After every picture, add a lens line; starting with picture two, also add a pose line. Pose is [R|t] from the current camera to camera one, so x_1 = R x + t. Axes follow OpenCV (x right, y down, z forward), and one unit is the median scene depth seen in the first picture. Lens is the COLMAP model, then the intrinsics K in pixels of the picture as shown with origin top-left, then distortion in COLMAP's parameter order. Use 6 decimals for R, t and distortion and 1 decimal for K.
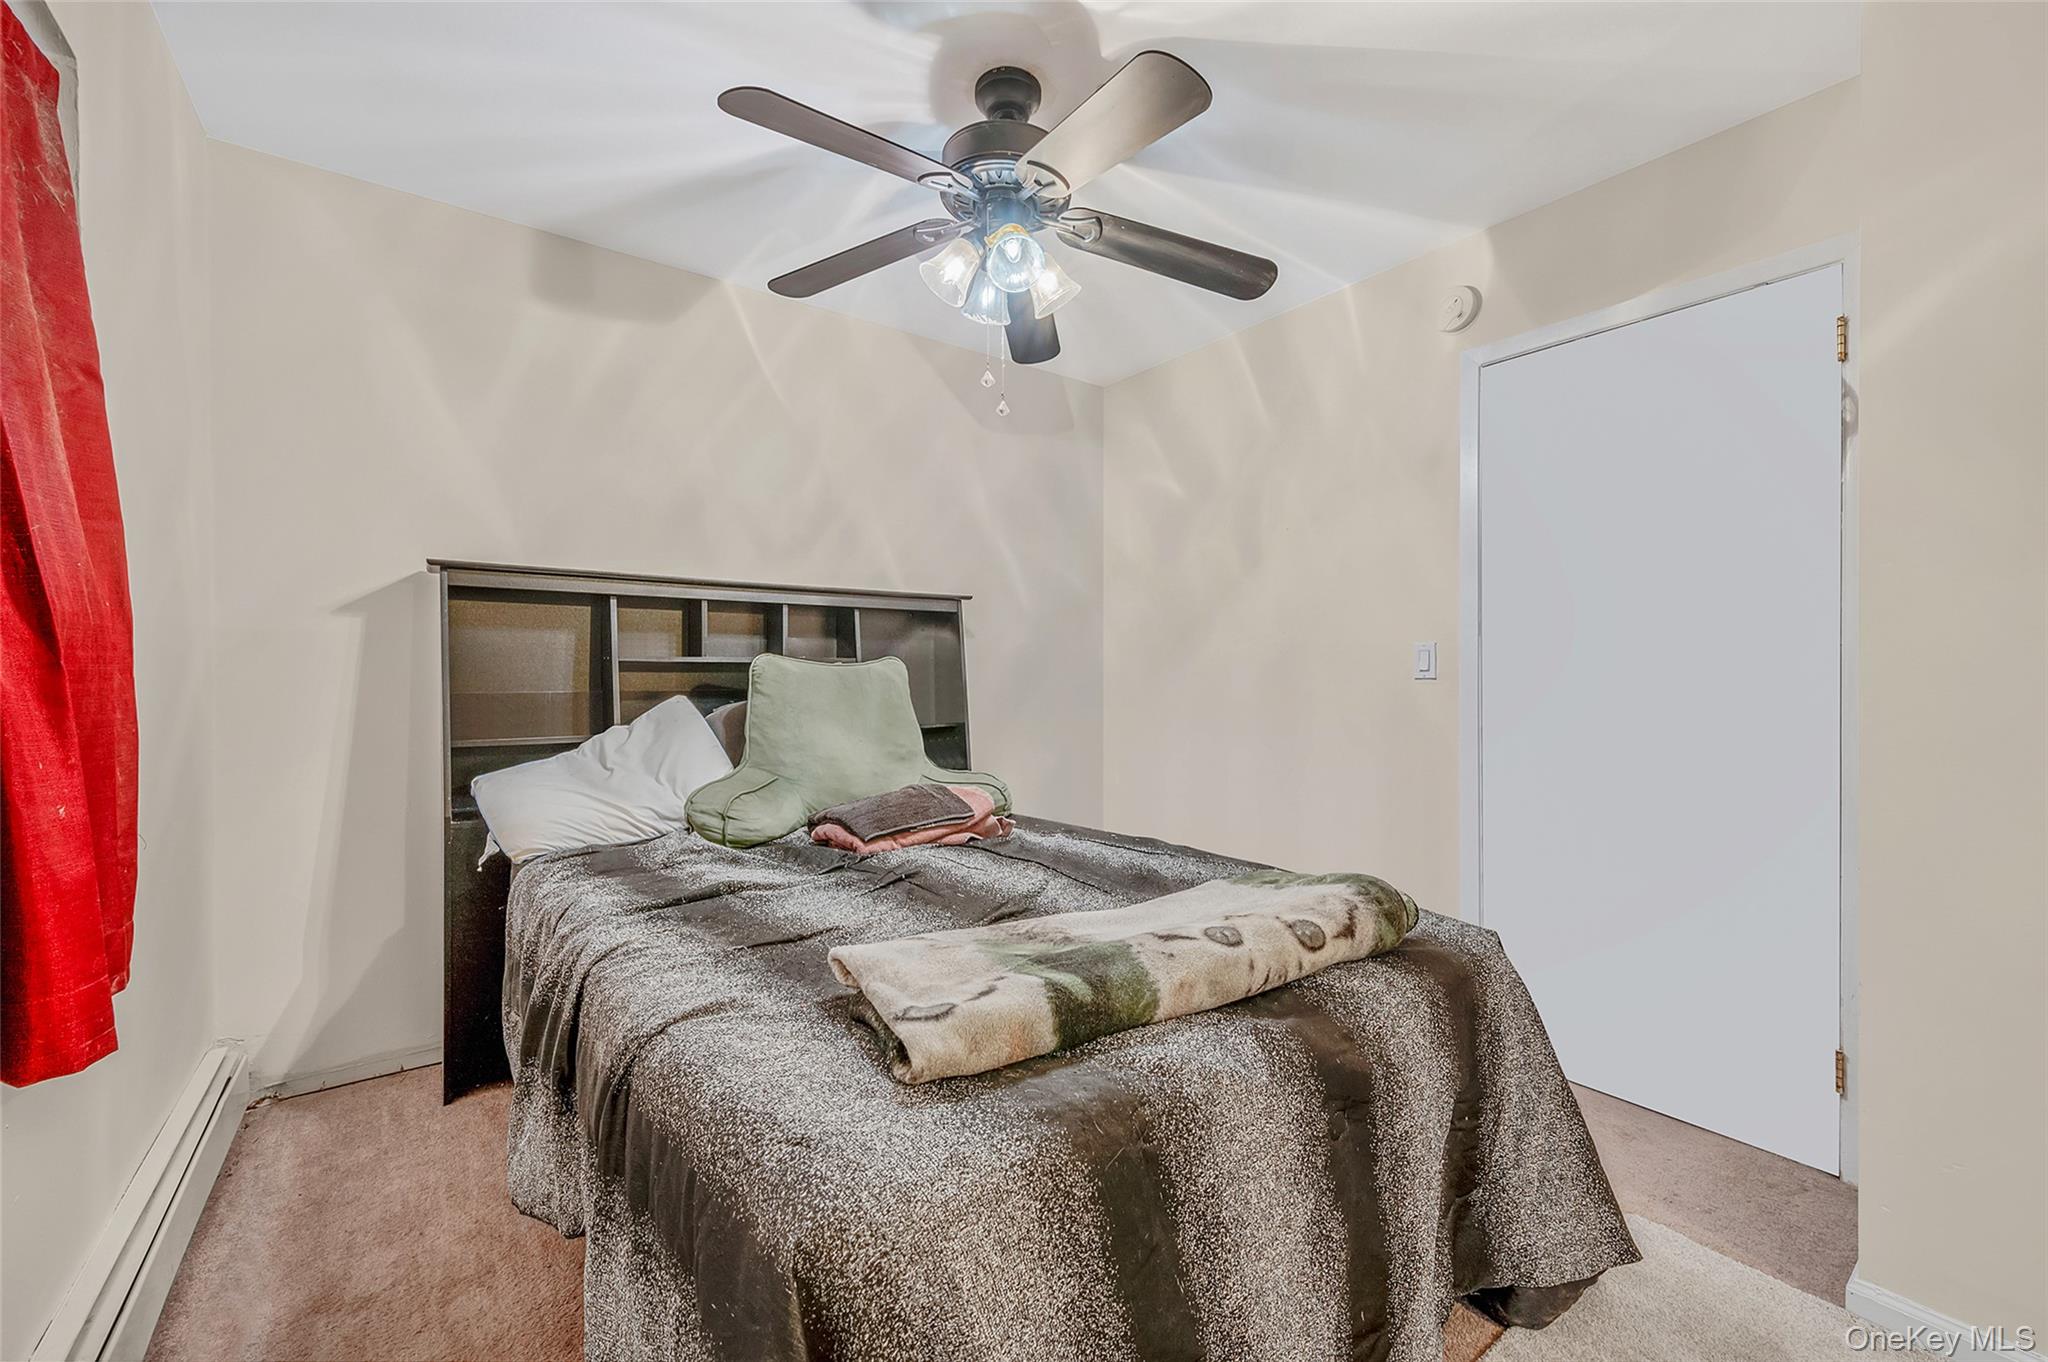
lens RADIAL K [[815.5, 0, 1021.8], [0, 815.5, 679.6], [0, 0, 1]] dist [0.002532, 0.000182]
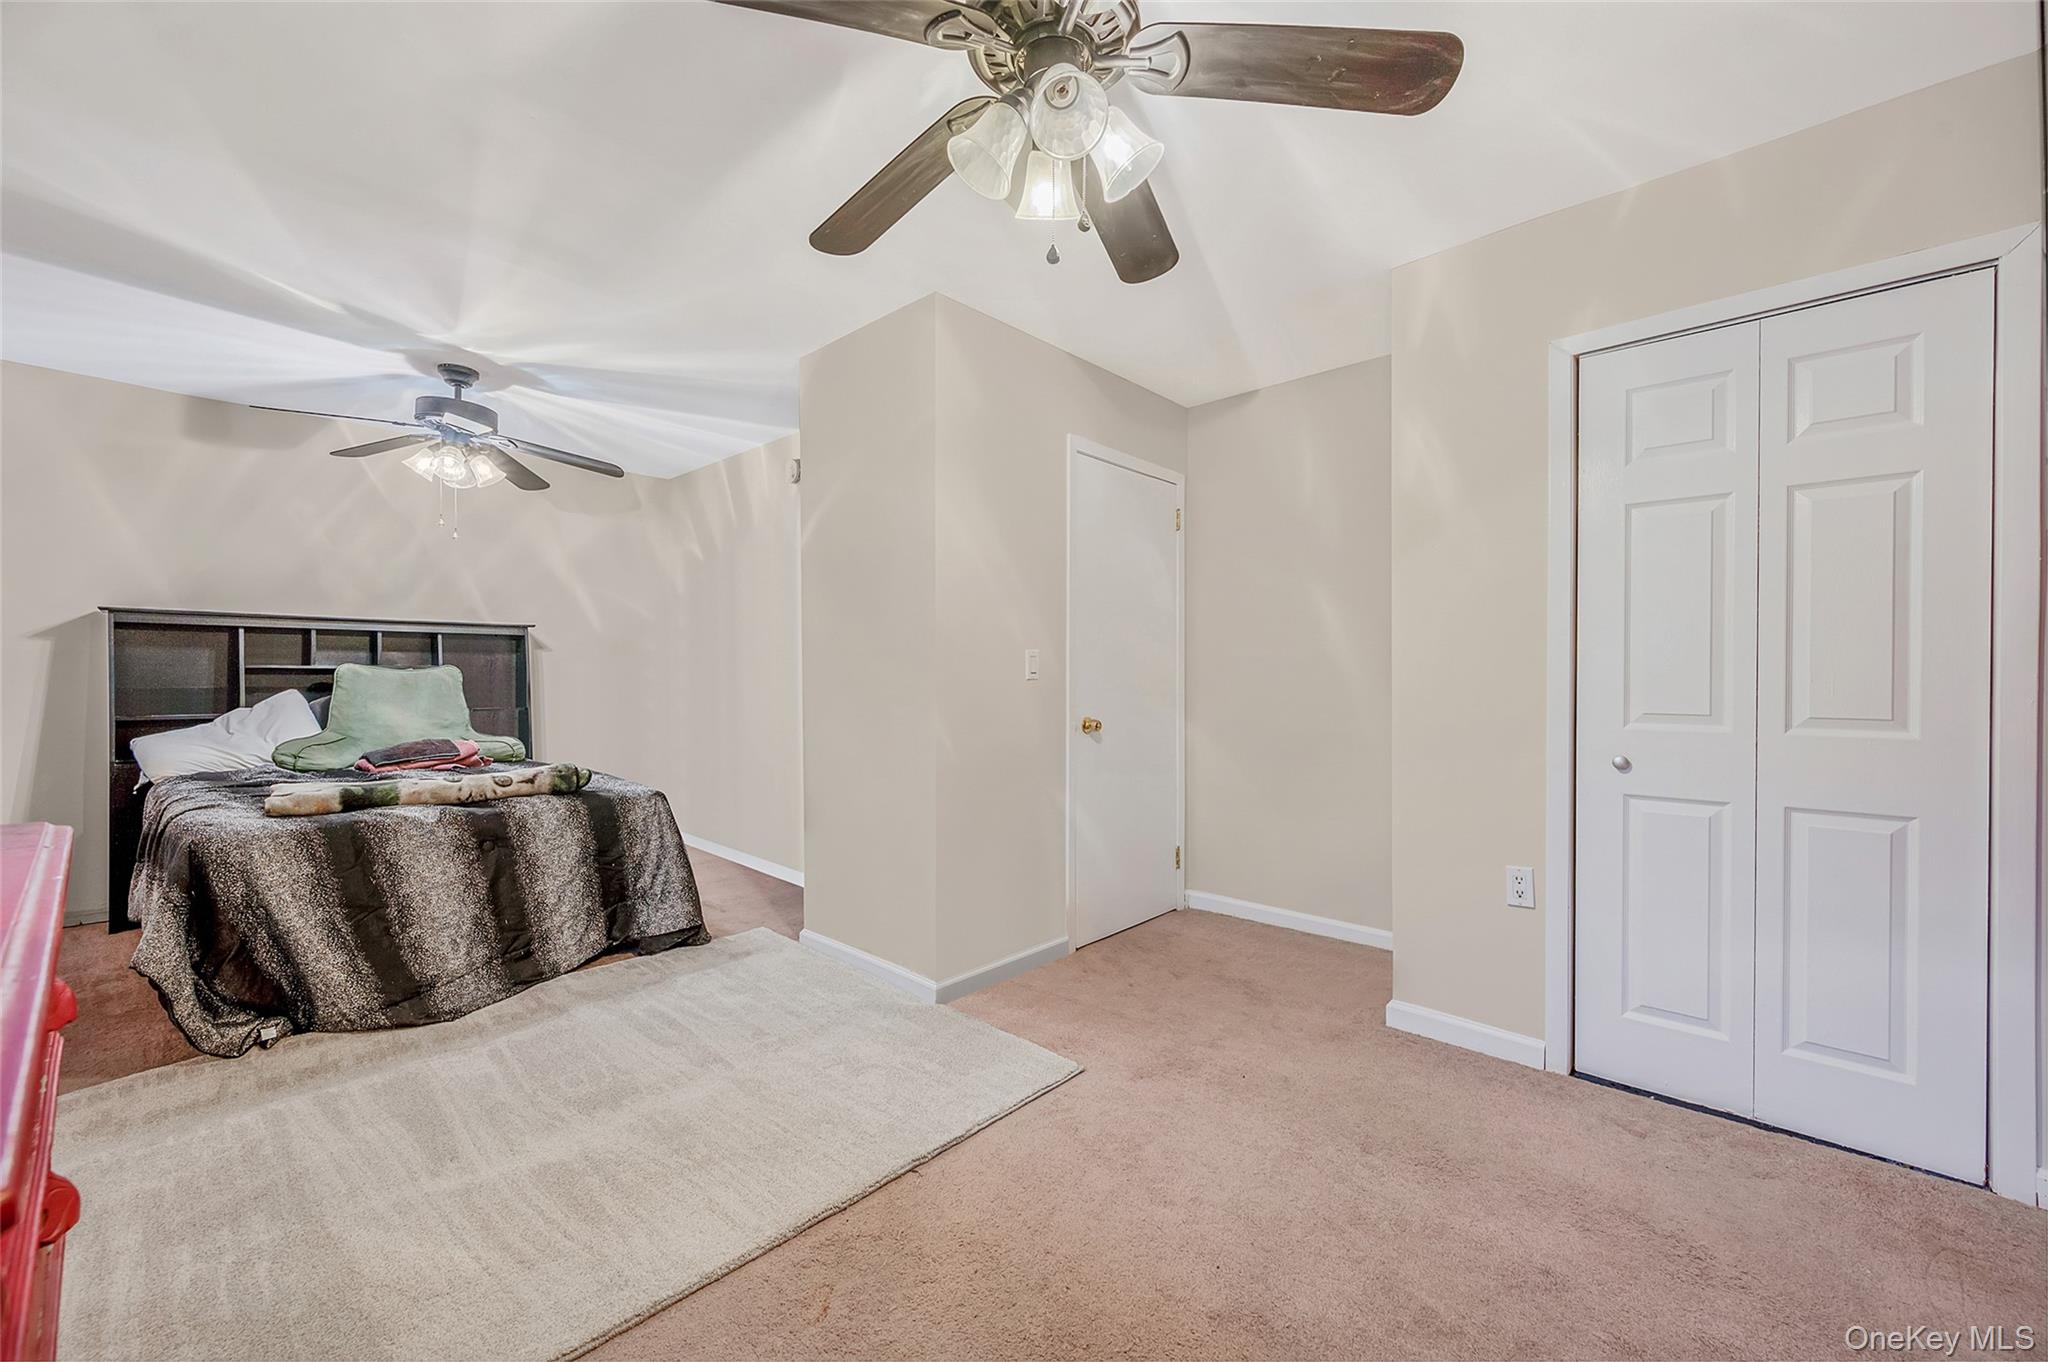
lens RADIAL K [[815.5, 0, 1024.2], [0, 815.5, 674.7], [0, 0, 1]] dist [0.002532, 0.000182]
pose [[0.983220, -0.000629, 0.182424, 0.766304], [0.001827, 0.999978, -0.006402, 0.003868], [-0.182416, 0.006628, 0.983199, -0.914930]]
